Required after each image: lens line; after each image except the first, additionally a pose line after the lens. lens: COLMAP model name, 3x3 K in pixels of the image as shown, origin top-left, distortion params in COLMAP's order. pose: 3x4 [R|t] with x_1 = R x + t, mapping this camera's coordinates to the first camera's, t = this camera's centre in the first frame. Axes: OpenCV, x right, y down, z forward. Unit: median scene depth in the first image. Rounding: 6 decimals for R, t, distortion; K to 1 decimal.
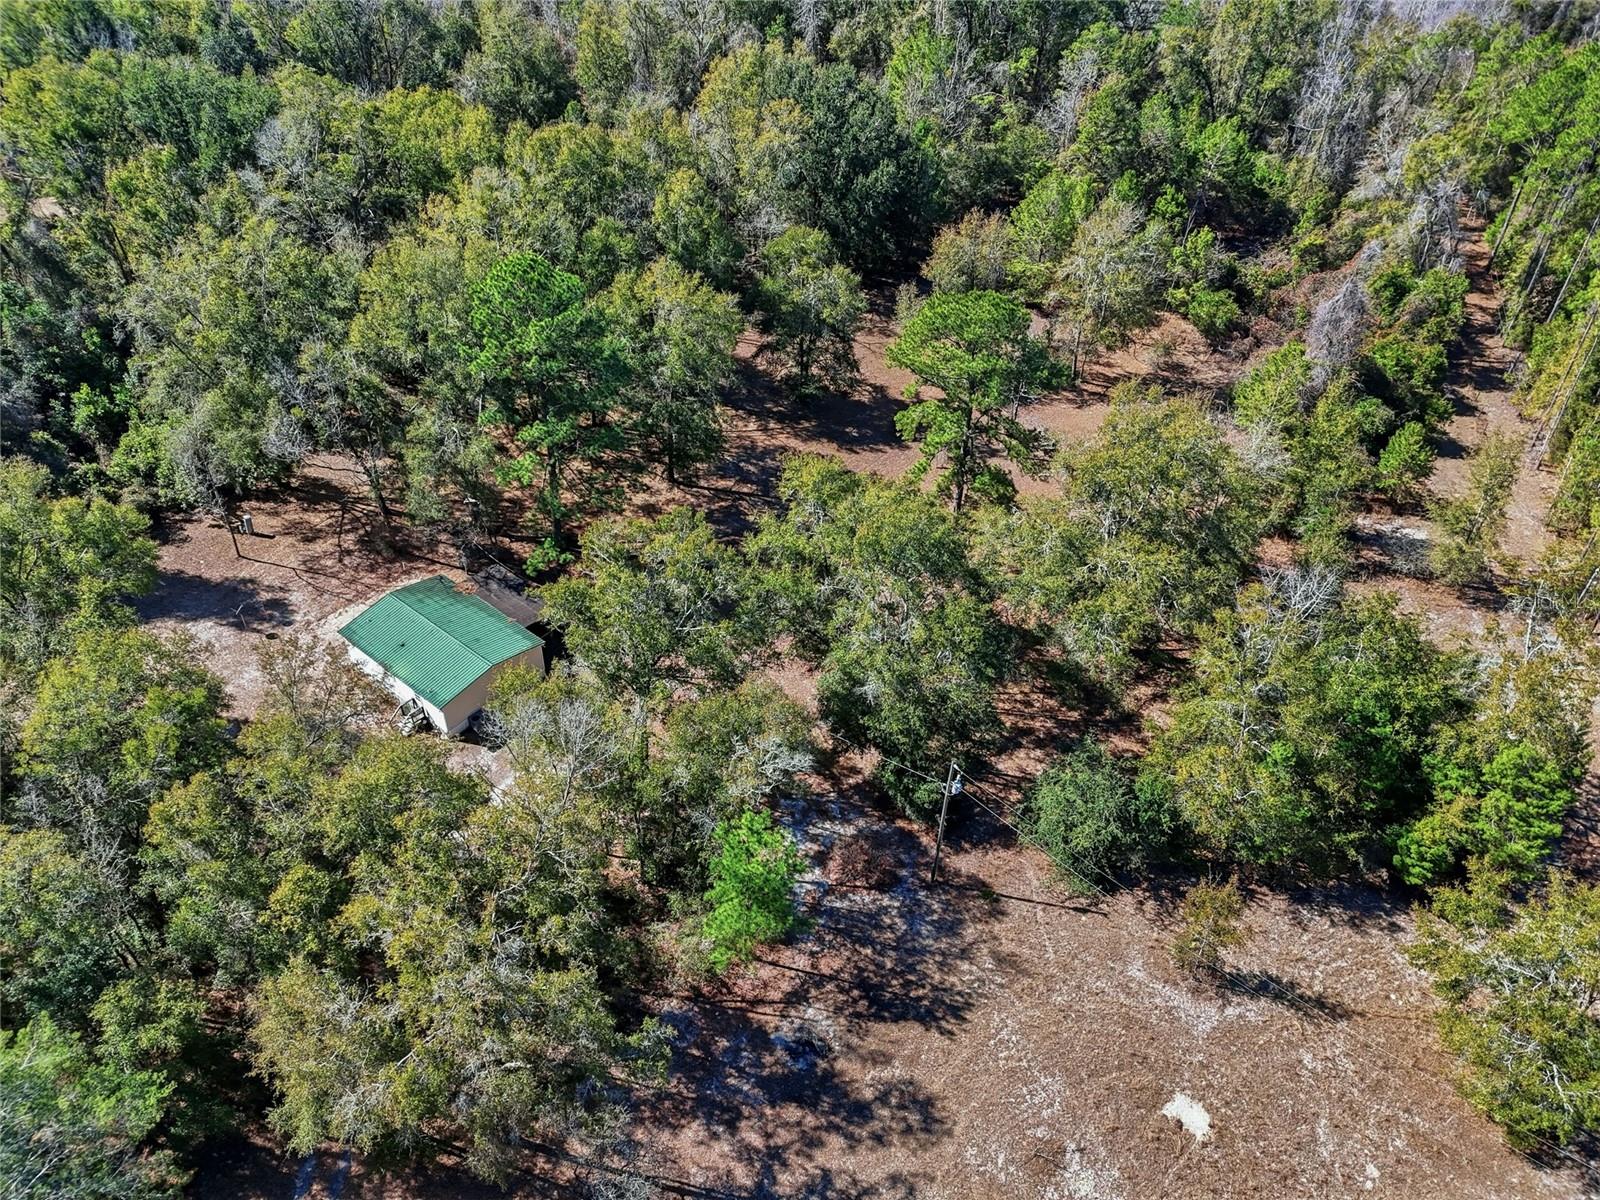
lens RADIAL K [[1123.9, 0, 794.3], [0, 1123.9, 604.0], [0, 0, 1]] dist [0.034734, -0.004899]
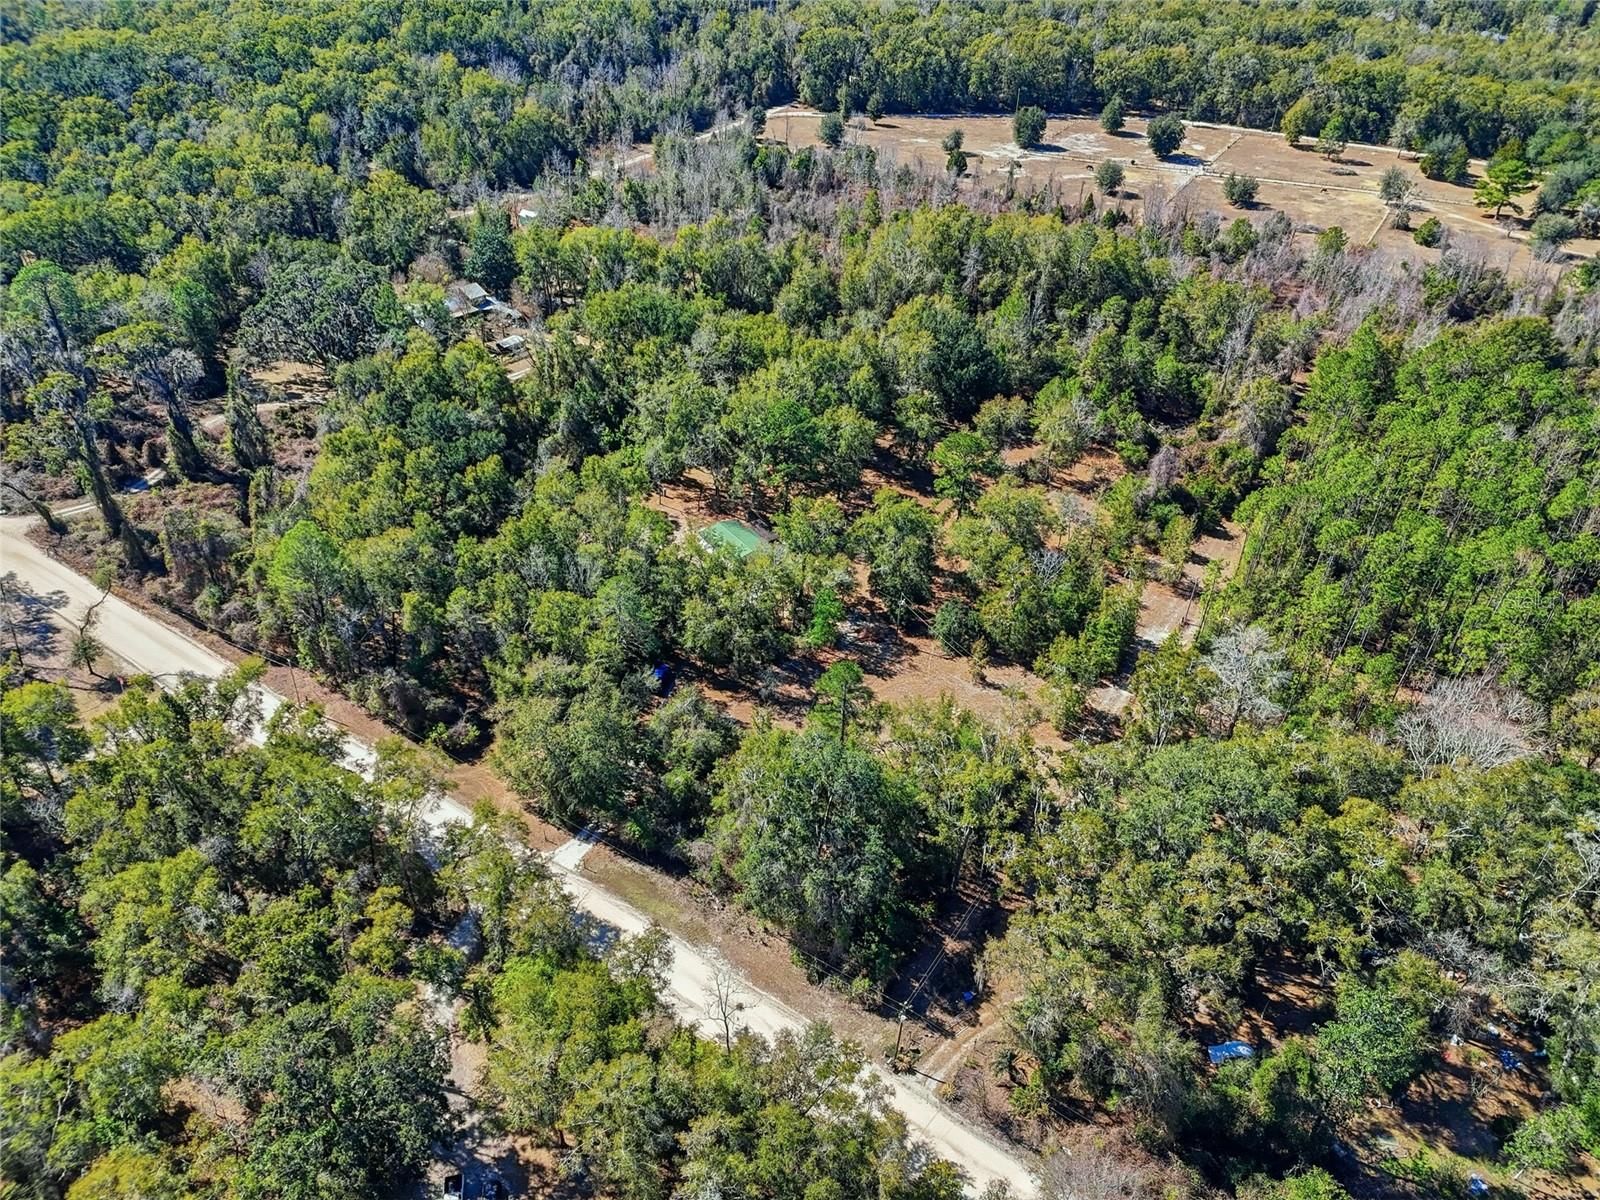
lens RADIAL K [[1123.9, 0, 801.7], [0, 1123.9, 596.8], [0, 0, 1]] dist [0.034734, -0.004899]
pose [[0.968560, 0.144307, -0.202652, 0.330119], [-0.160185, 0.984998, -0.064181, 0.262534], [0.190350, 0.094625, 0.977145, -1.301411]]
